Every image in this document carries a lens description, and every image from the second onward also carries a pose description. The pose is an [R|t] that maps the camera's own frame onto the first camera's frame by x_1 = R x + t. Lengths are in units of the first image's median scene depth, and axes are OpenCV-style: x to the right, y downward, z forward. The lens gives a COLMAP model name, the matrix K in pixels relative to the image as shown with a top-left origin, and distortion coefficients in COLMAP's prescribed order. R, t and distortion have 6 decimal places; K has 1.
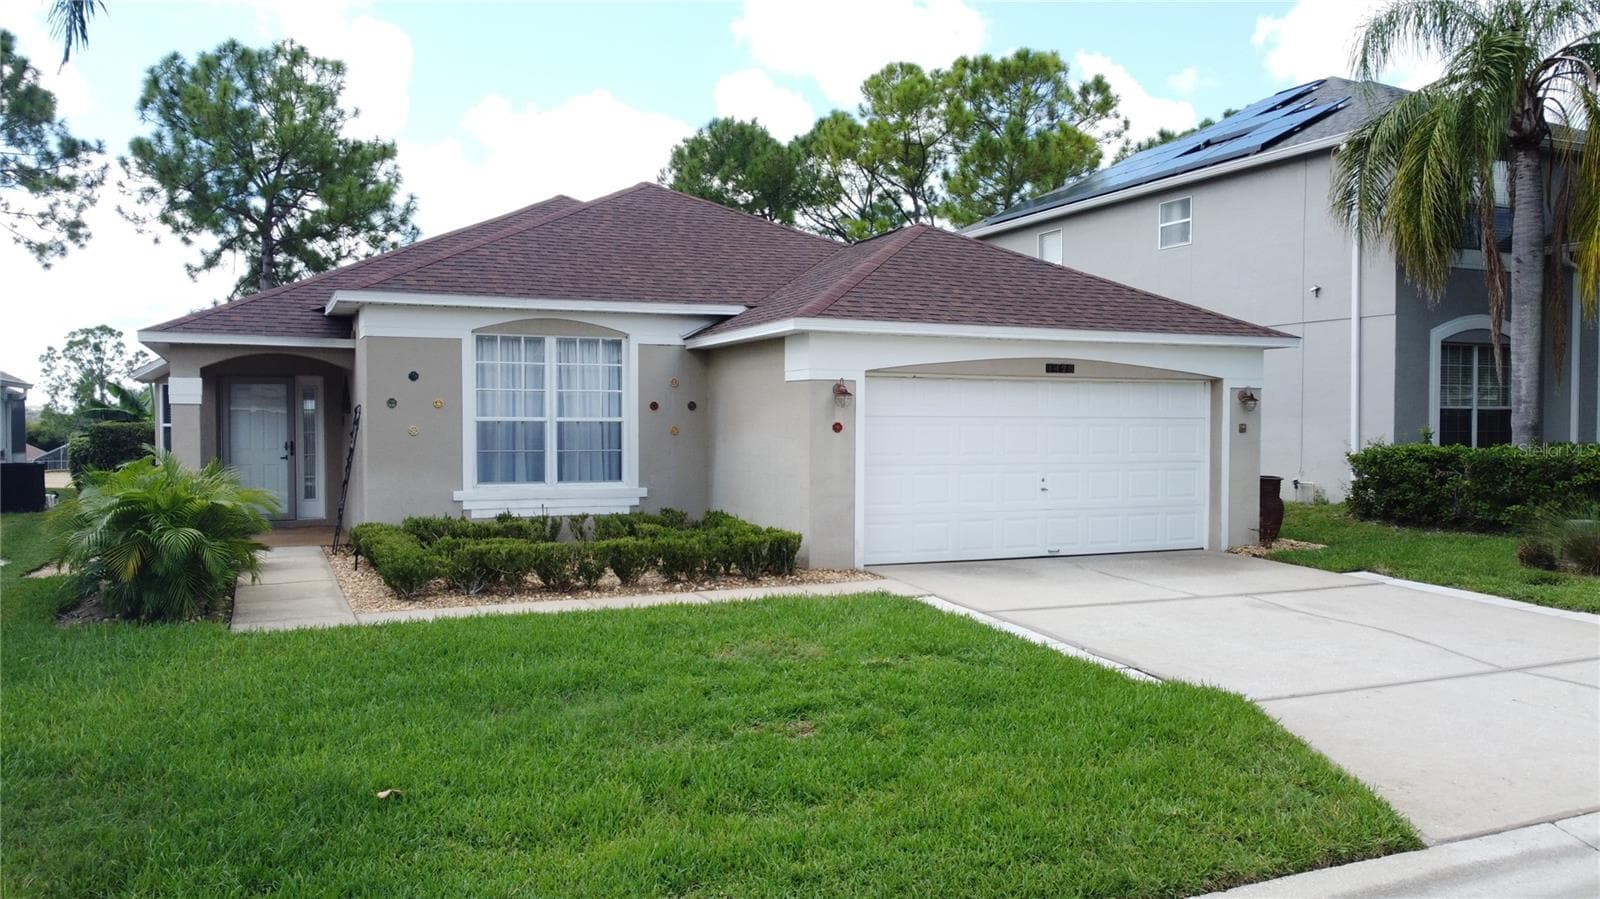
lens RADIAL K [[1208.4, 0, 796.8], [0, 1208.4, 455.9], [0, 0, 1]] dist [-0.000467, -0.007171]
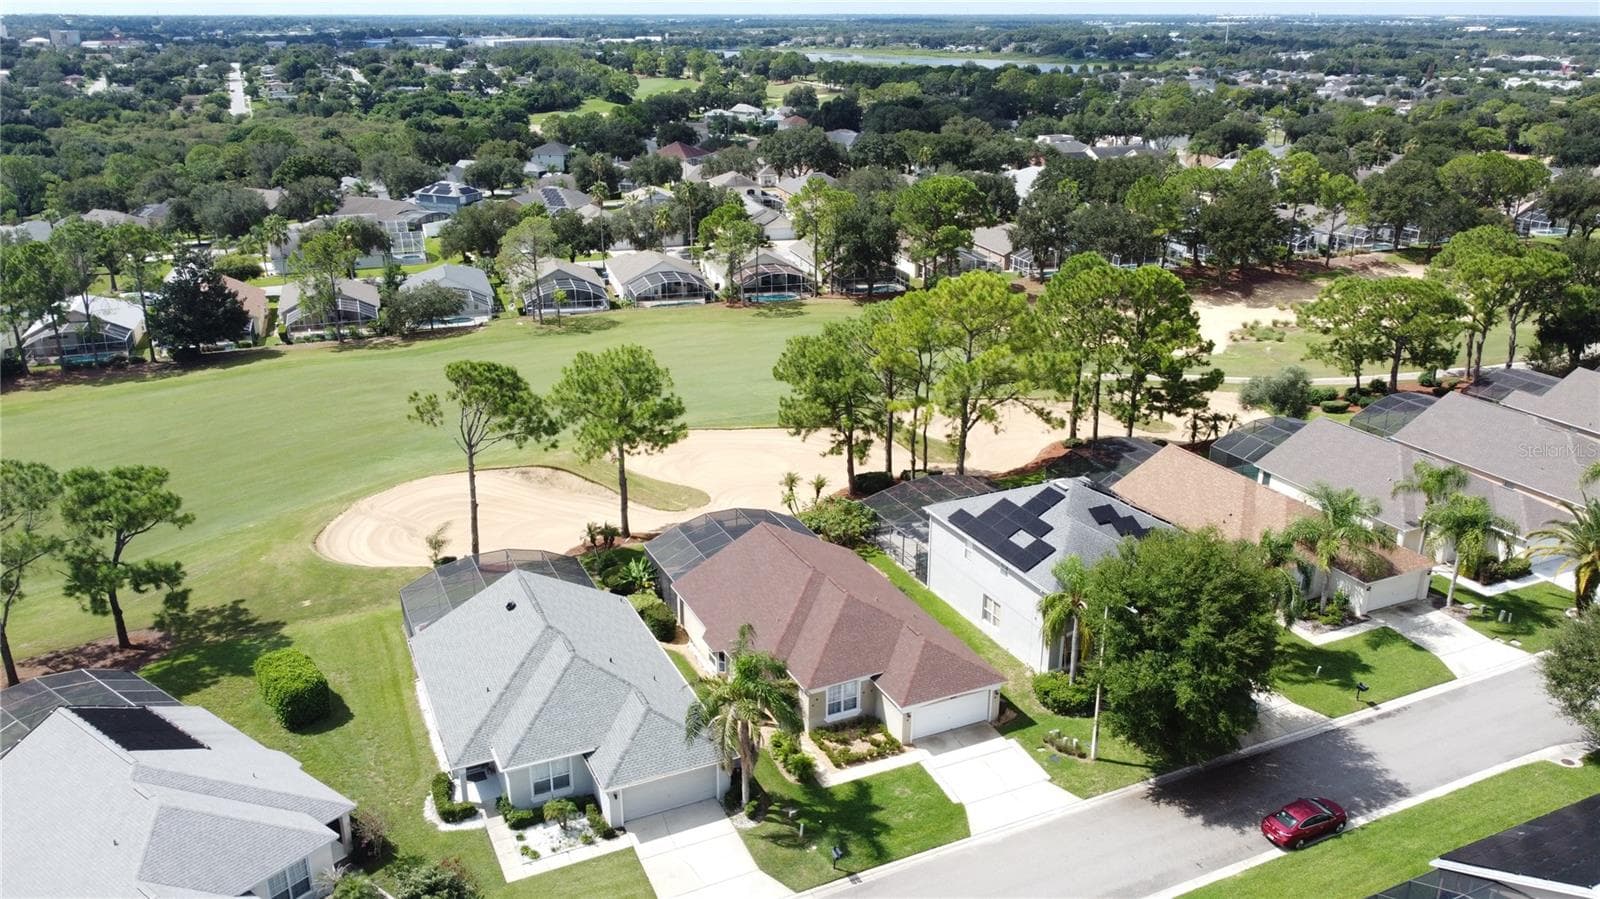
lens RADIAL K [[1208.4, 0, 799.4], [0, 1208.4, 447.3], [0, 0, 1]] dist [-0.000467, -0.007171]
pose [[0.999895, -0.005955, 0.013240, -0.411483], [0.001483, 0.949131, 0.314877, -2.313085], [-0.014442, -0.314824, 0.949040, -2.950513]]
